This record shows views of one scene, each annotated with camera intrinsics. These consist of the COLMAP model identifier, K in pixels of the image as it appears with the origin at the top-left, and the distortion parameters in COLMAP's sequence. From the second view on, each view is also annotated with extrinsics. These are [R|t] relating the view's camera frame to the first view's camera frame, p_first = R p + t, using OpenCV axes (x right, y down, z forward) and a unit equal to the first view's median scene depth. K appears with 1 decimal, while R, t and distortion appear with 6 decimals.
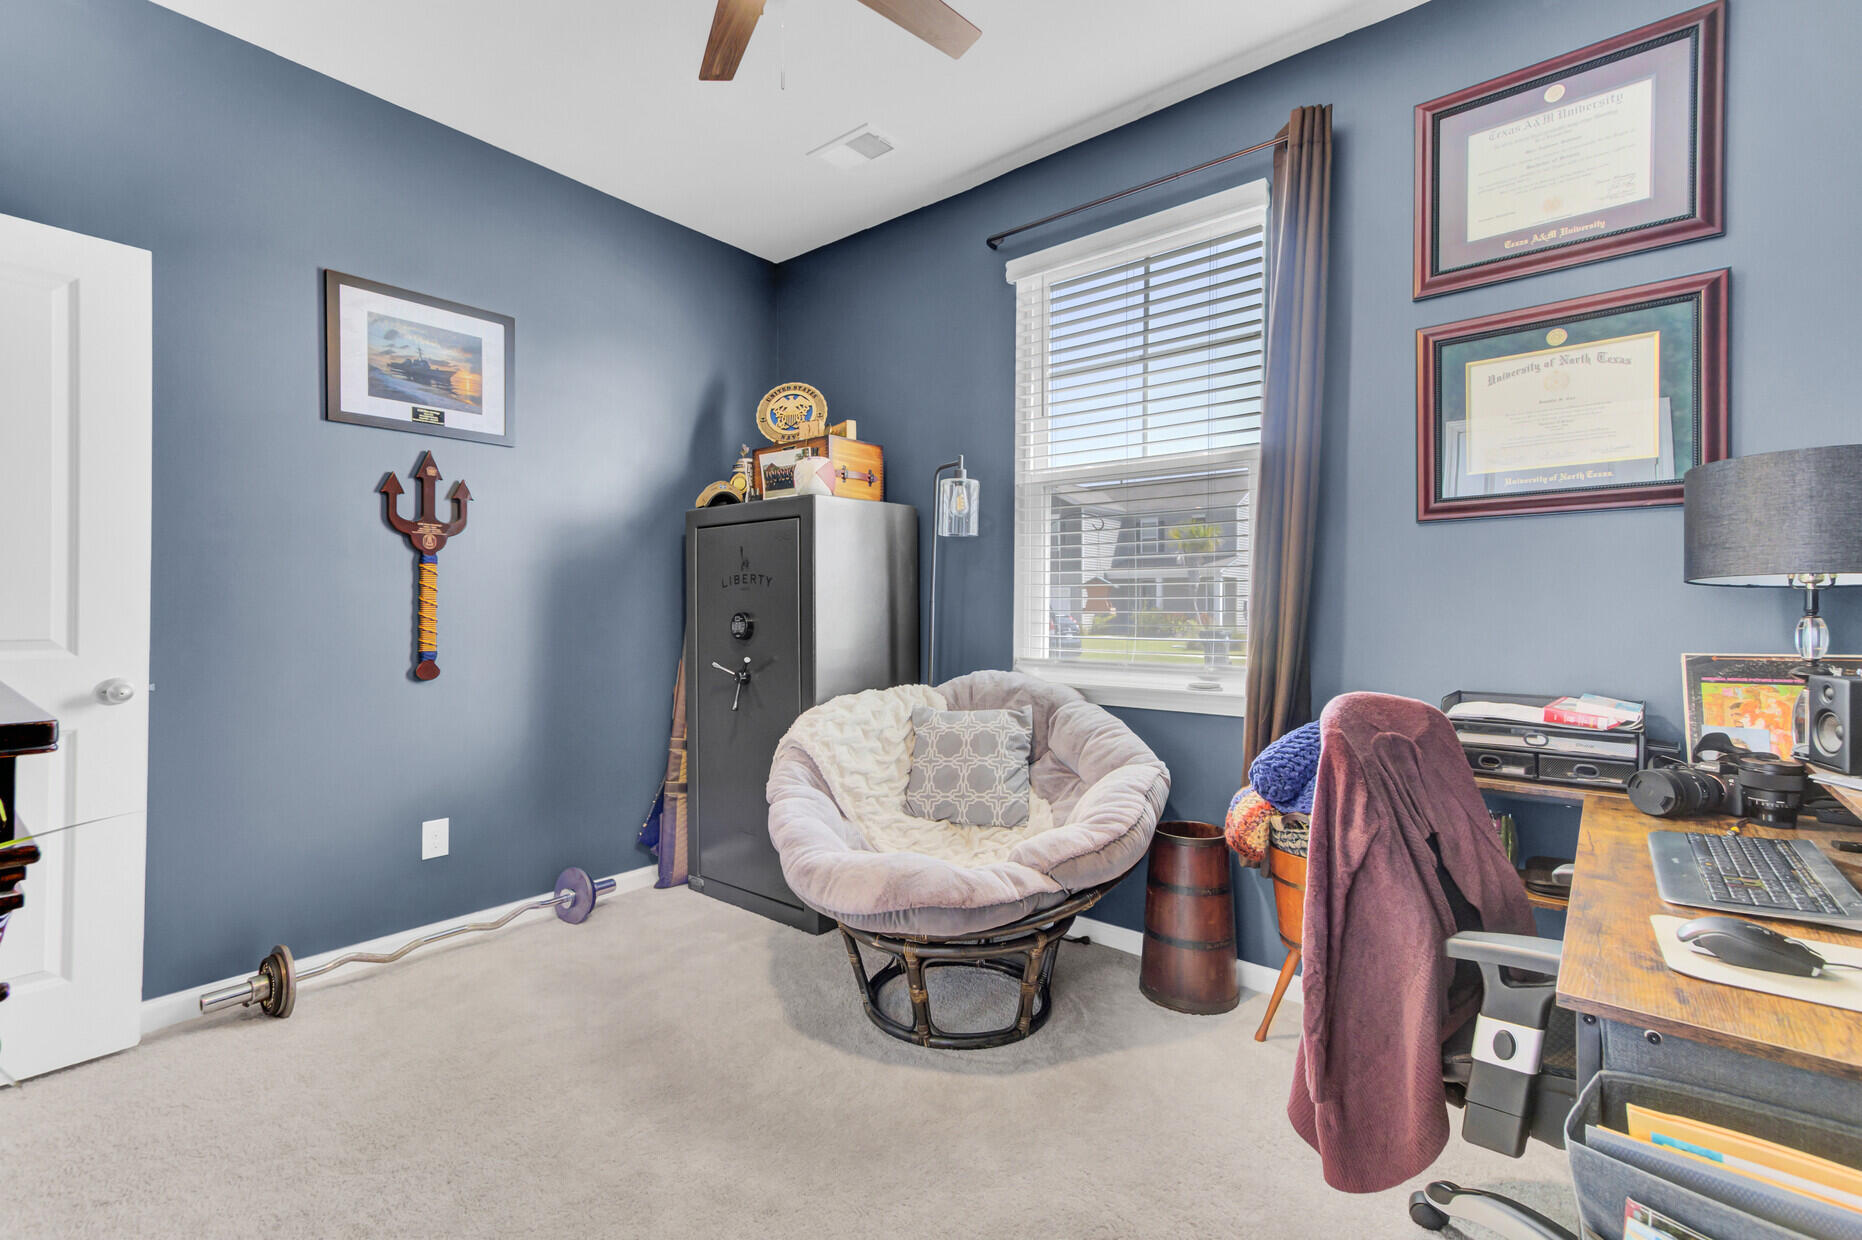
lens RADIAL K [[834.5, 0, 918.9], [0, 834.5, 614.6], [0, 0, 1]] dist [0.019795, 0.000220]
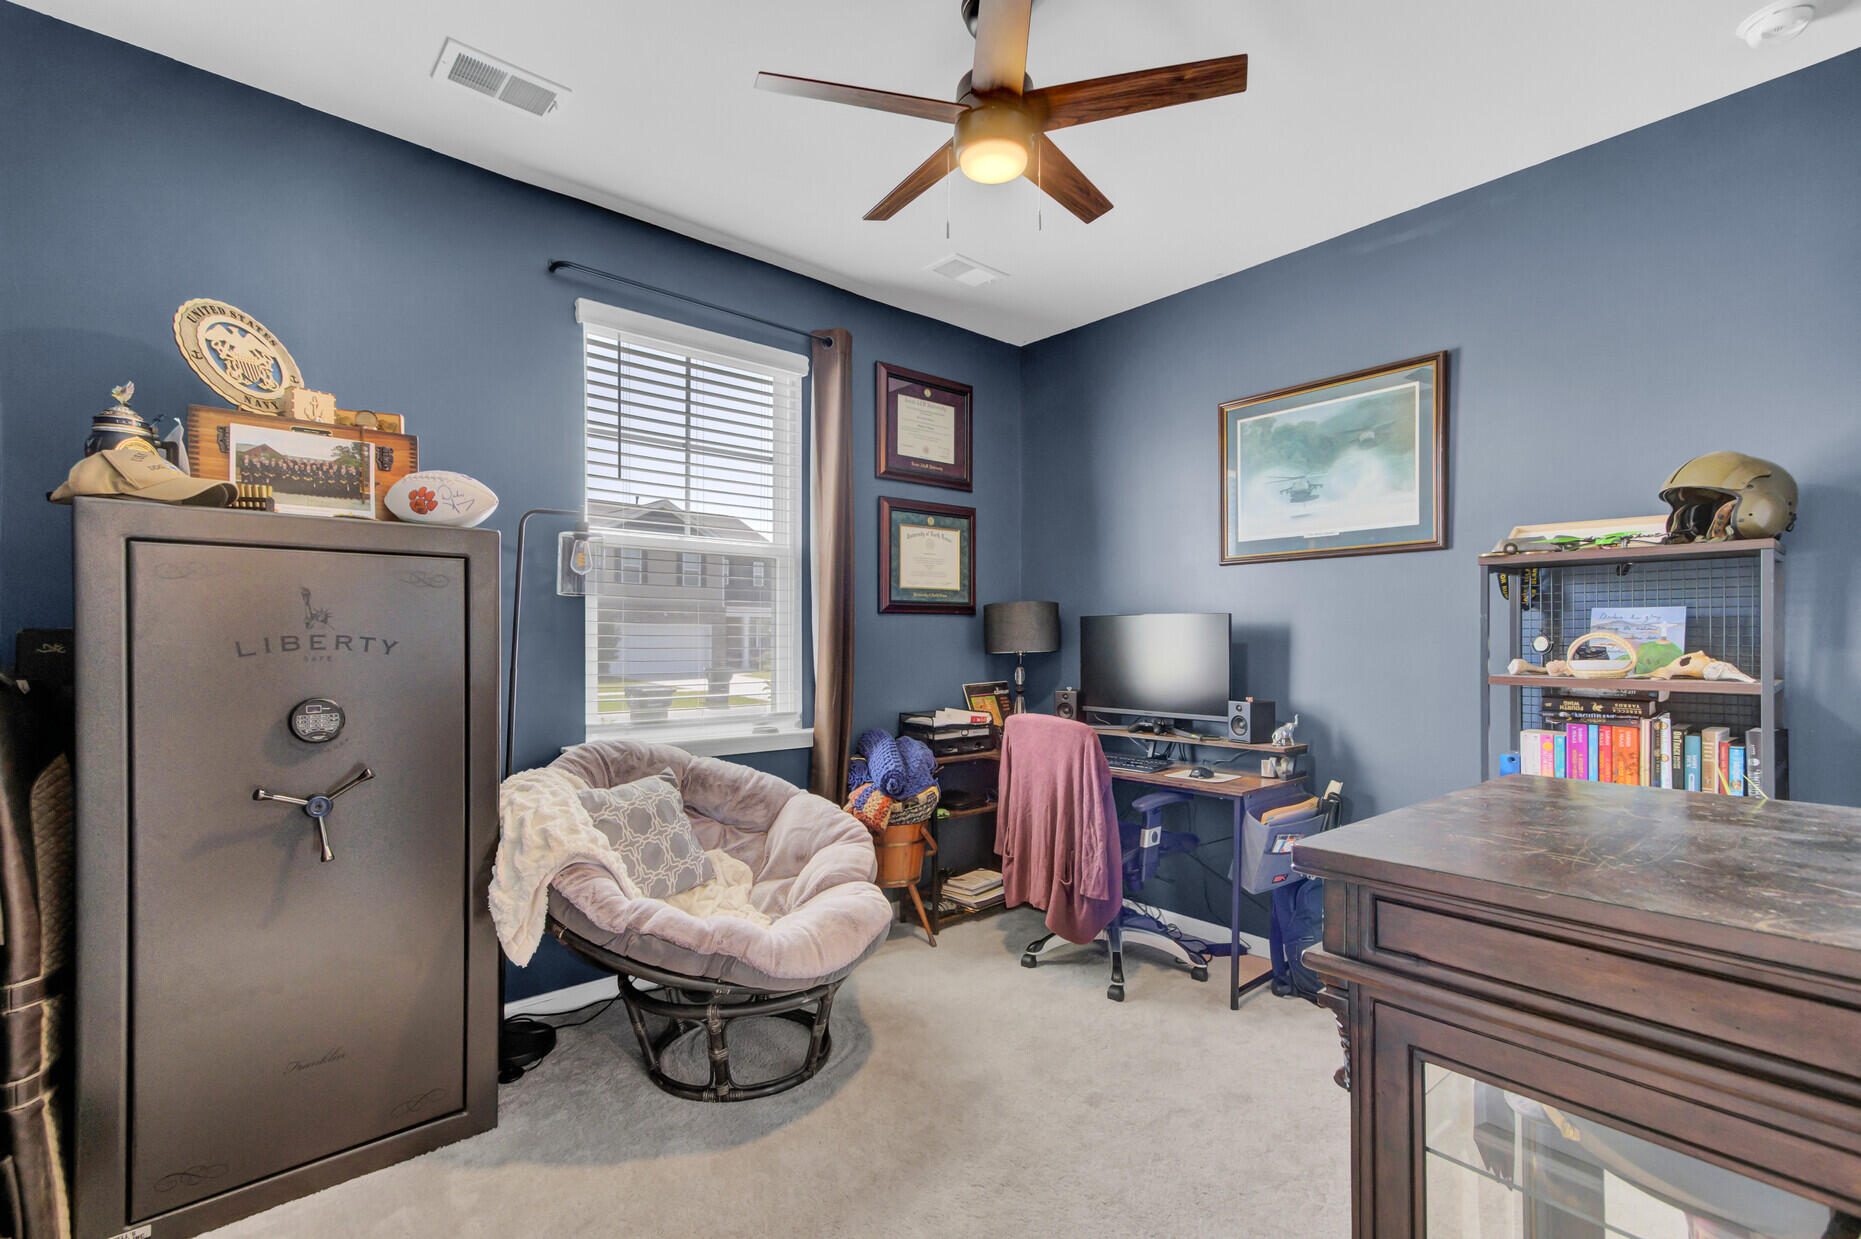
lens RADIAL K [[850.4, 0, 911.9], [0, 850.4, 633.2], [0, 0, 1]] dist [0.023489, 0.000202]
pose [[0.154483, 0.004122, 0.987987, -0.956141], [0.002897, 0.999985, -0.004625, -0.055780], [-0.987991, 0.003576, 0.154469, 0.608282]]
